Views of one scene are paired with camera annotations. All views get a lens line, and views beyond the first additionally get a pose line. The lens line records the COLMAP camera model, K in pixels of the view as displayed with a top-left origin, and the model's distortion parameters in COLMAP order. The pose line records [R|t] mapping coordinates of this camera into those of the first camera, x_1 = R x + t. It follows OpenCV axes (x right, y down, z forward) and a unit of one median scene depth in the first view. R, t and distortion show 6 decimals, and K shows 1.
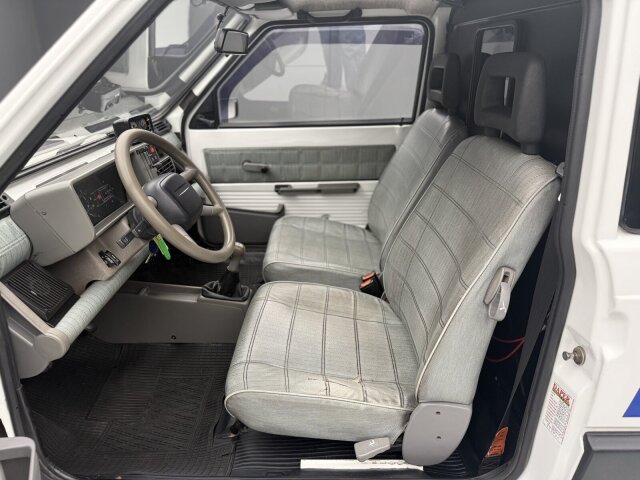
lens RADIAL K [[449.3, 0, 320.0], [0, 449.3, 240.0], [0, 0, 1]] dist [0.054257, -0.089232]
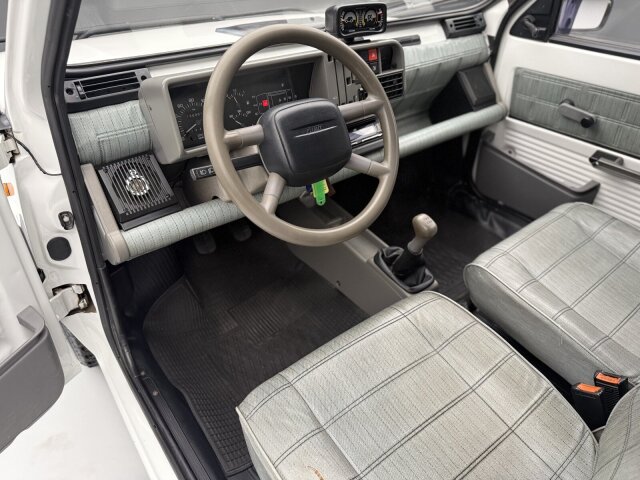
lens RADIAL K [[449.3, 0, 320.0], [0, 449.3, 240.0], [0, 0, 1]] dist [0.054257, -0.089232]
pose [[0.626555, 0.467538, -0.623567, 0.116590], [-0.318536, 0.883827, 0.342614, -0.108890], [0.711311, -0.016038, 0.702694, 0.285121]]
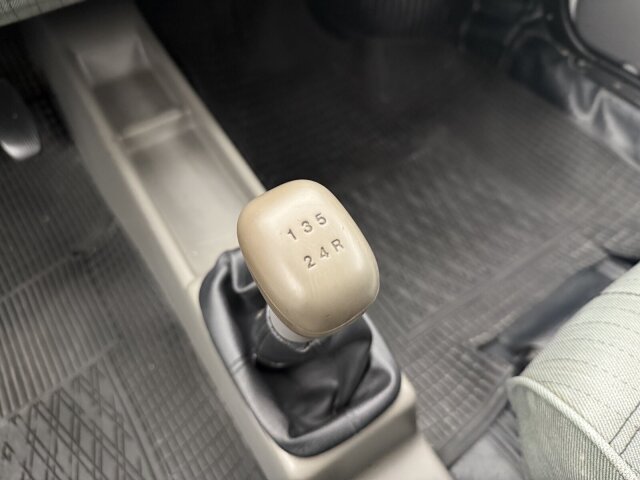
lens RADIAL K [[492.7, 0, 320.0], [0, 492.7, 240.0], [0, 0, 1]] dist [-0.053324, 0.002232]
pose [[0.567594, 0.651724, -0.503083, -0.091912], [-0.302459, 0.733383, 0.608825, -0.044808], [0.765738, -0.193403, 0.613384, 0.679119]]
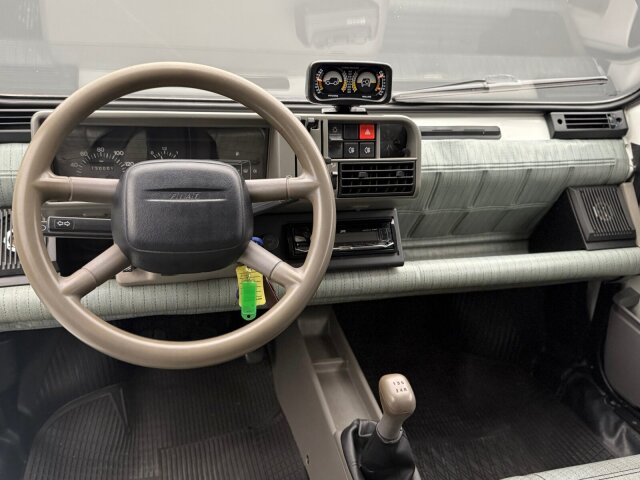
lens RADIAL K [[563.1, 0, 297.6], [0, 563.1, 242.1], [0, 0, 1]] dist [0.135136, -0.218810]
pose [[0.257020, 0.374017, -0.891096, 0.160781], [-0.417386, 0.874600, 0.246706, -0.147718], [0.871625, 0.308523, 0.380899, 0.488113]]
